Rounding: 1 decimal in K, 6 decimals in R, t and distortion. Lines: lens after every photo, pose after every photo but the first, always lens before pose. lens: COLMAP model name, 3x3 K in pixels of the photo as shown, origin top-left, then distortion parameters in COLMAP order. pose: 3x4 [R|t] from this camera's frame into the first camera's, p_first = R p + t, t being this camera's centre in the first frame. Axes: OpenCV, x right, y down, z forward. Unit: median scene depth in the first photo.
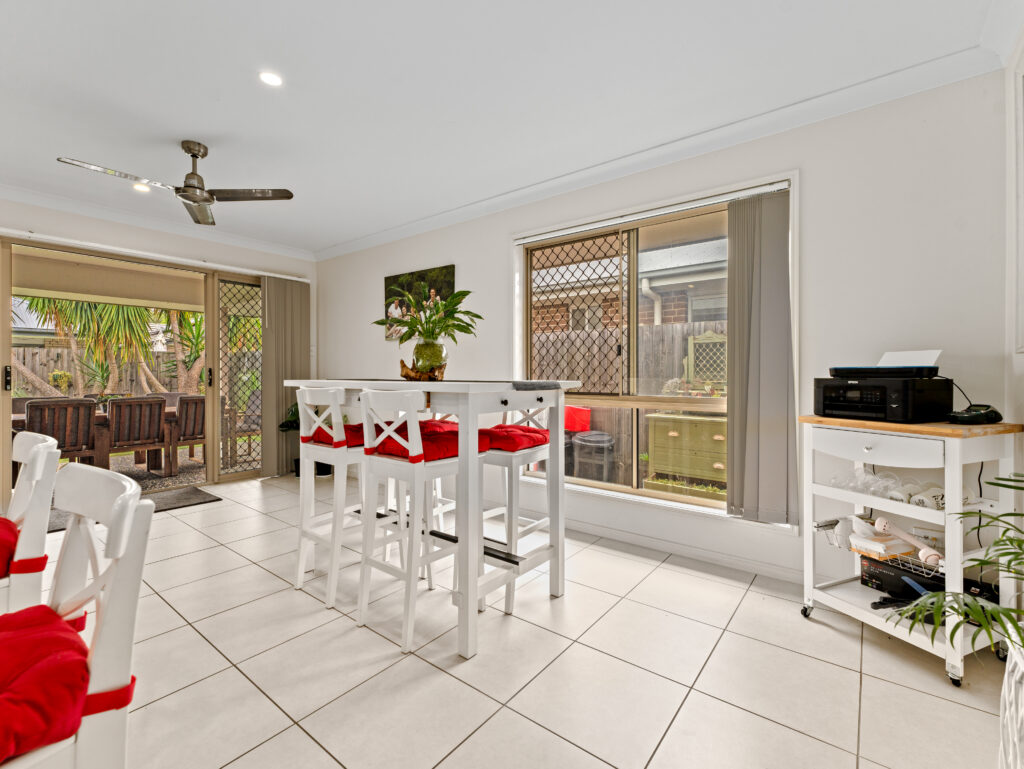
lens RADIAL K [[467.5, 0, 510.9], [0, 467.5, 365.6], [0, 0, 1]] dist [0.000051, 0.000275]
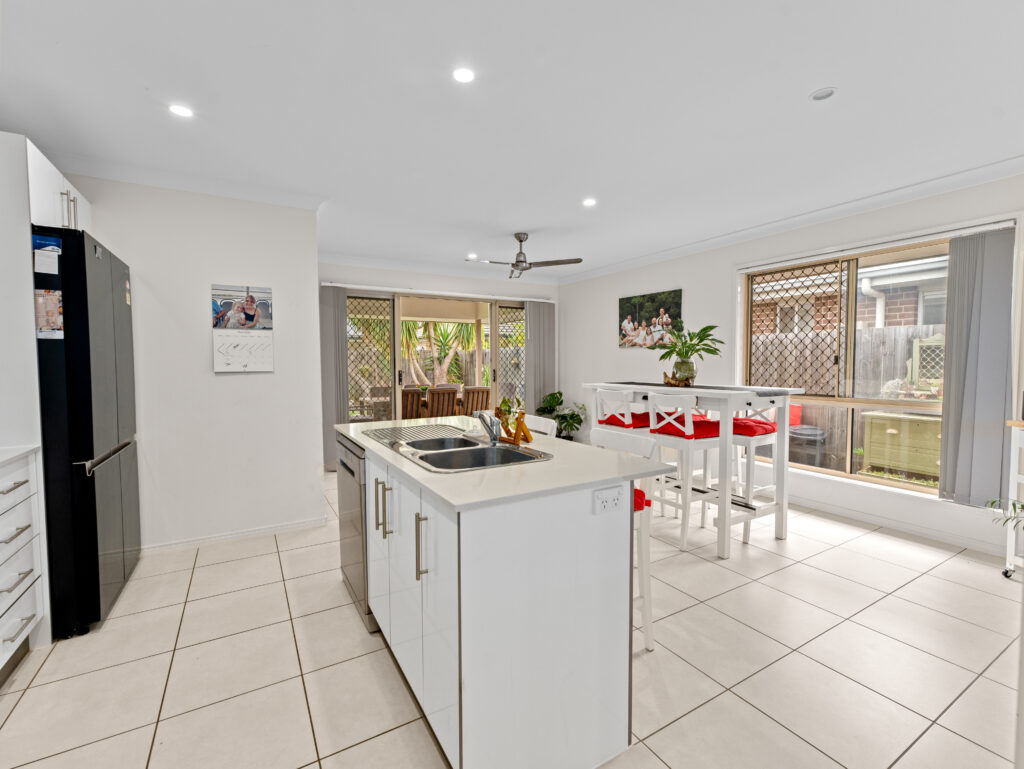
lens RADIAL K [[459.4, 0, 512.2], [0, 459.4, 380.1], [0, 0, 1]] dist [0.000821, -0.000137]
pose [[0.930580, 0.010214, -0.365947, -0.133469], [0.010913, 0.998393, 0.055617, -0.066059], [0.365927, -0.055750, 0.928972, -0.490801]]
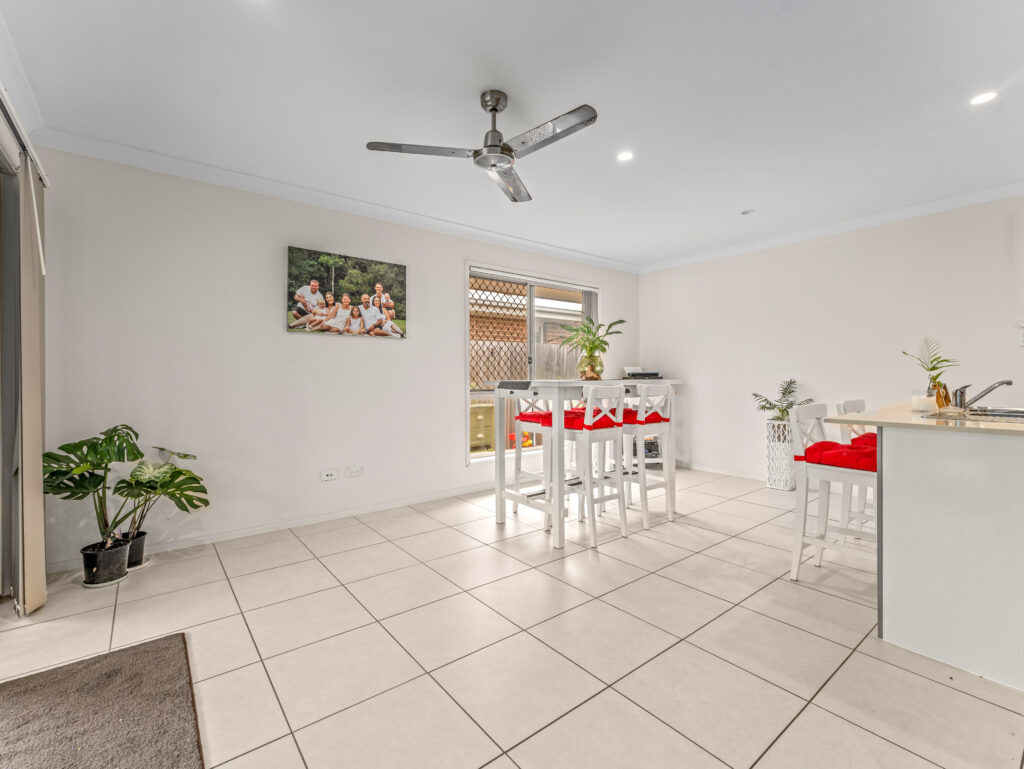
lens RADIAL K [[459.4, 0, 512.2], [0, 459.4, 380.1], [0, 0, 1]] dist [0.000821, -0.000137]
pose [[0.240704, -0.000061, 0.970599, -1.498723], [-0.001467, 0.999999, 0.000427, 0.036160], [-0.970598, -0.001527, 0.240703, 0.818345]]
